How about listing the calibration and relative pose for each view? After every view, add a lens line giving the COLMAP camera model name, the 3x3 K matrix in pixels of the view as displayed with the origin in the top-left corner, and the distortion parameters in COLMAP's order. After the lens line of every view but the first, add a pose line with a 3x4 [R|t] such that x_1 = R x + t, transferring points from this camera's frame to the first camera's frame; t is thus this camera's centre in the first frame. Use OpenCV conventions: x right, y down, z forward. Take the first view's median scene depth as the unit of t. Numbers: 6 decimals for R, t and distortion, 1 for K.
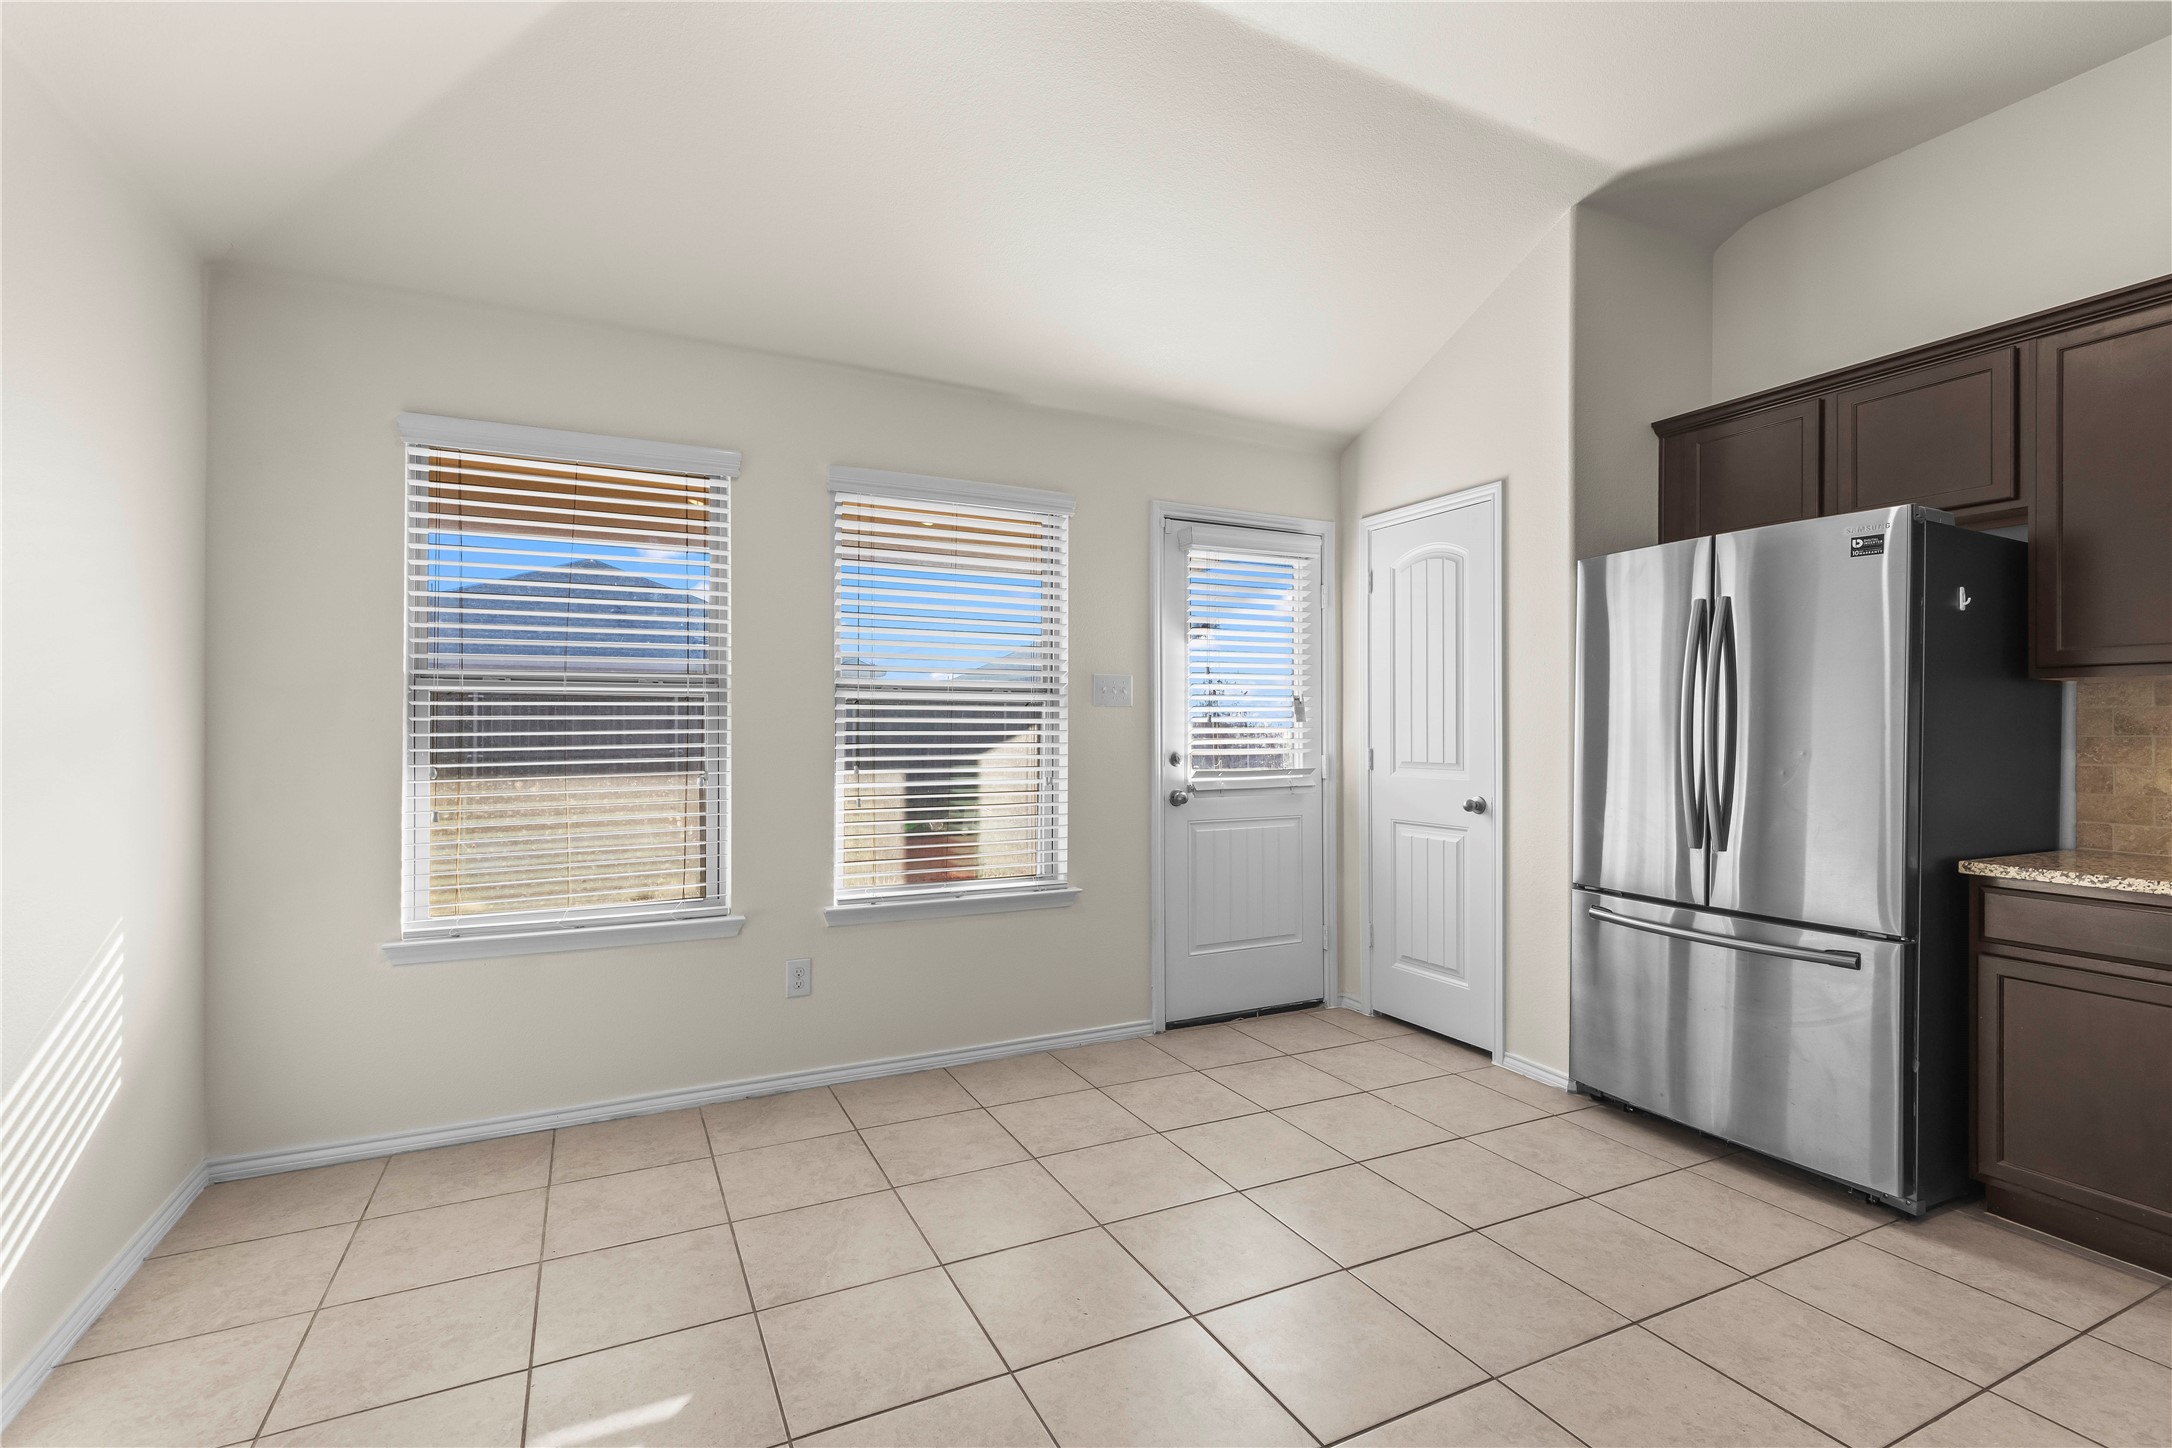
lens RADIAL K [[980.0, 0, 1079.4], [0, 980.0, 729.0], [0, 0, 1]] dist [0.008602, -0.000208]
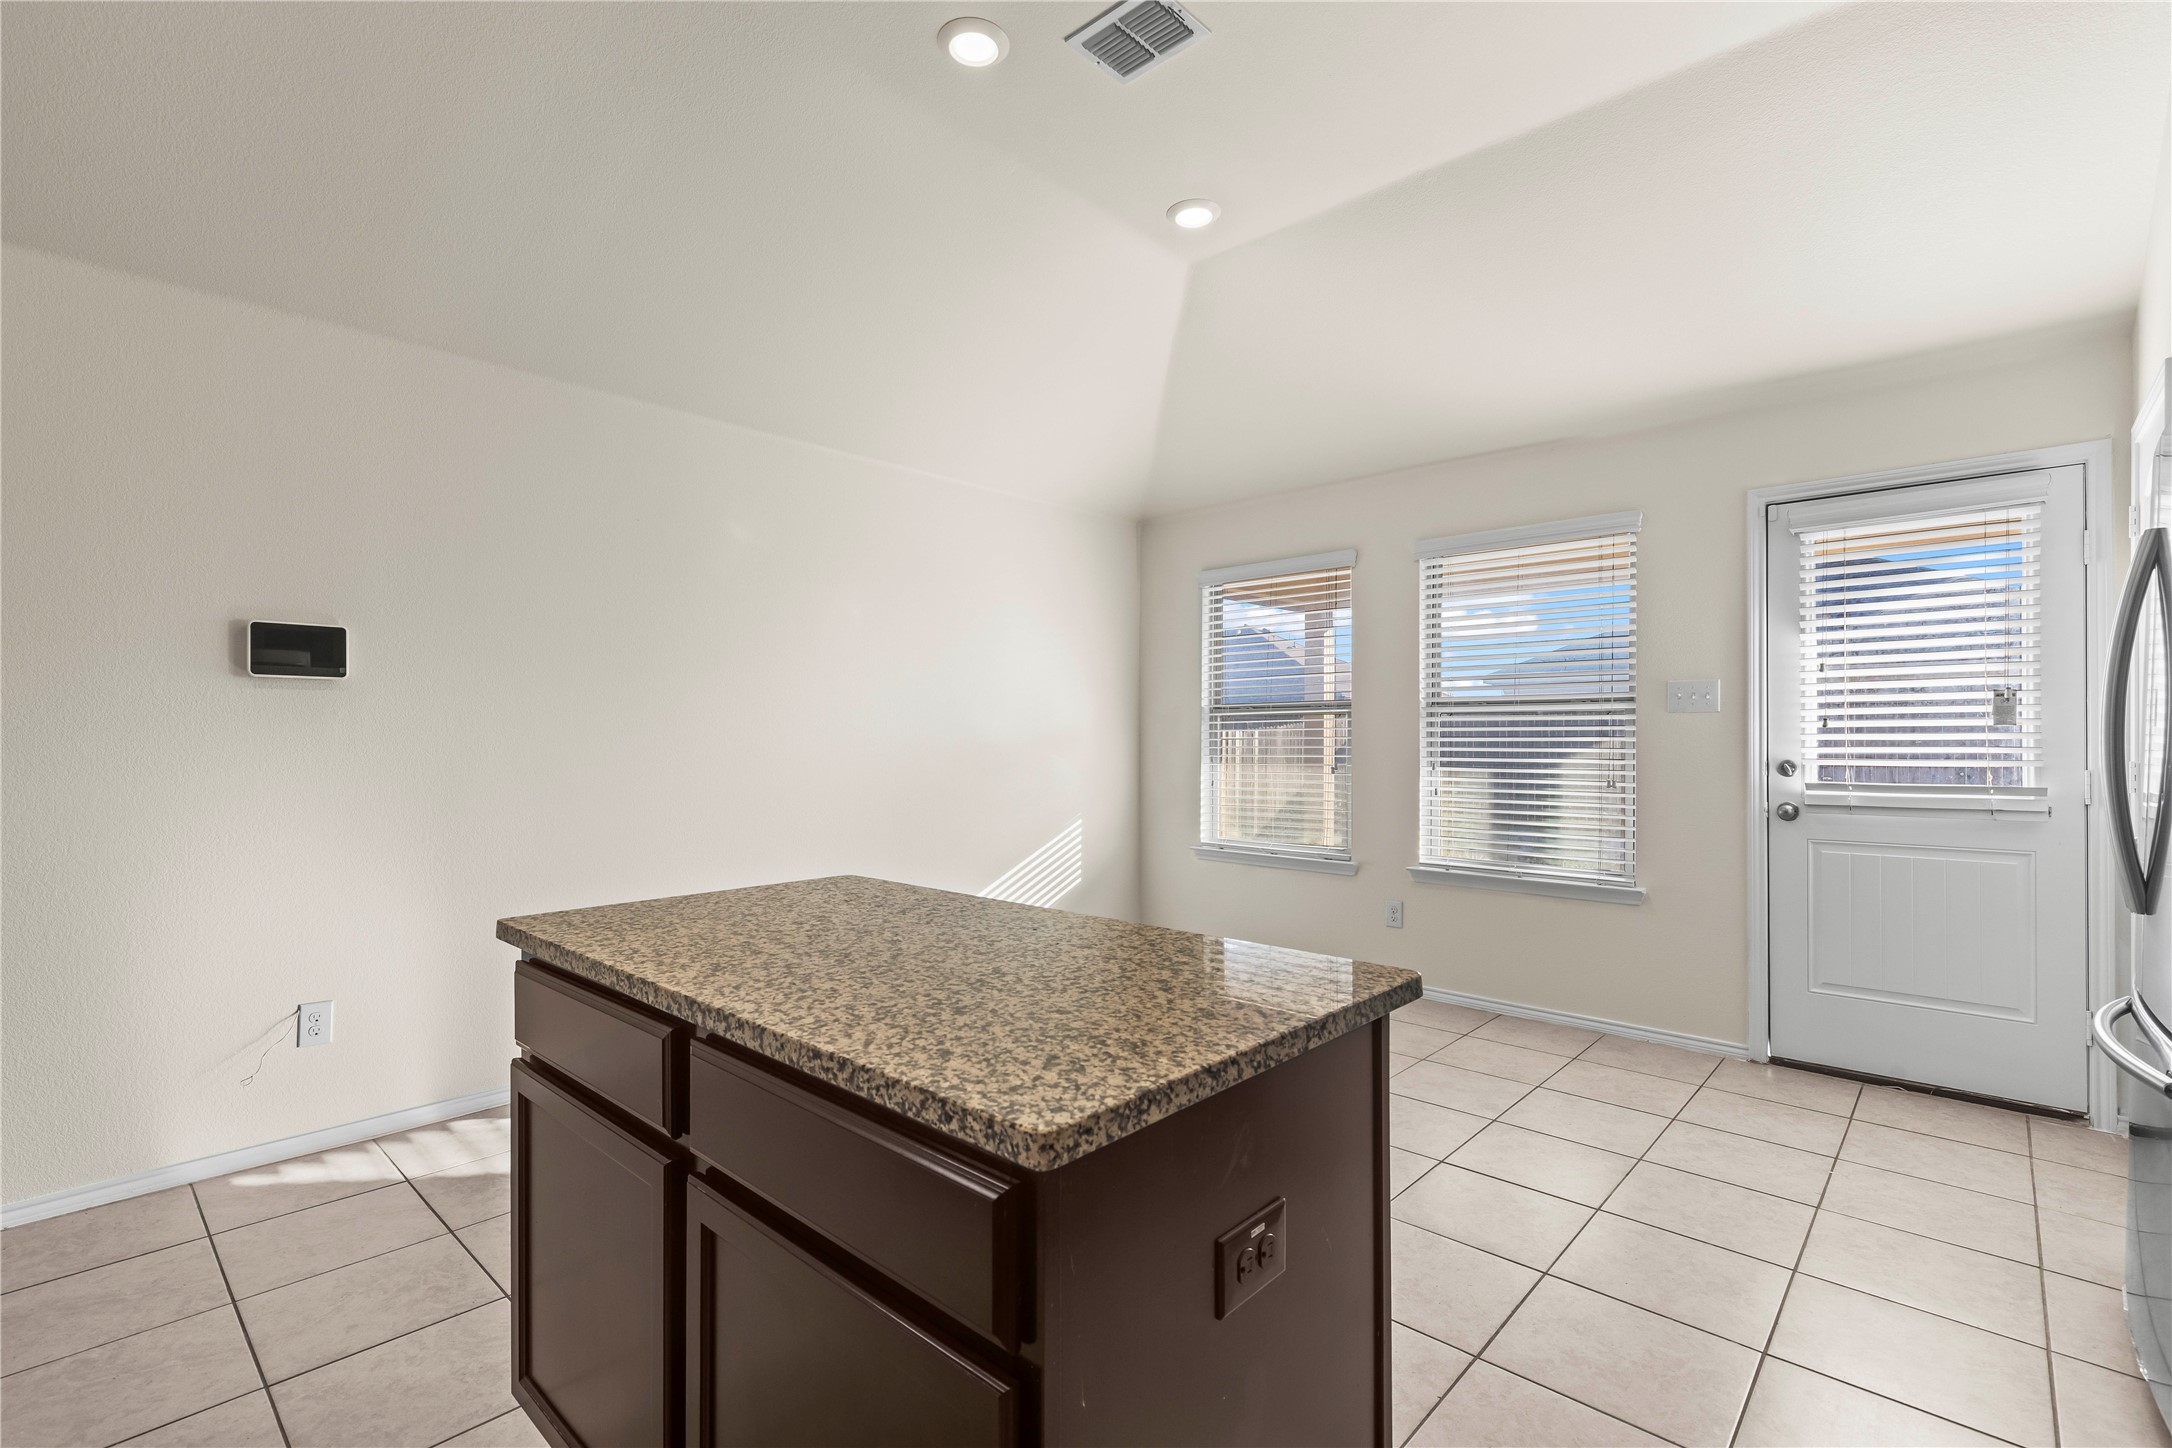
lens RADIAL K [[980.0, 0, 1079.4], [0, 980.0, 729.0], [0, 0, 1]] dist [0.008602, -0.000208]
pose [[0.361308, -0.010301, -0.932390, 0.828370], [-0.001528, 0.999931, -0.011639, 0.006873], [0.932445, 0.005630, 0.361267, 0.072278]]
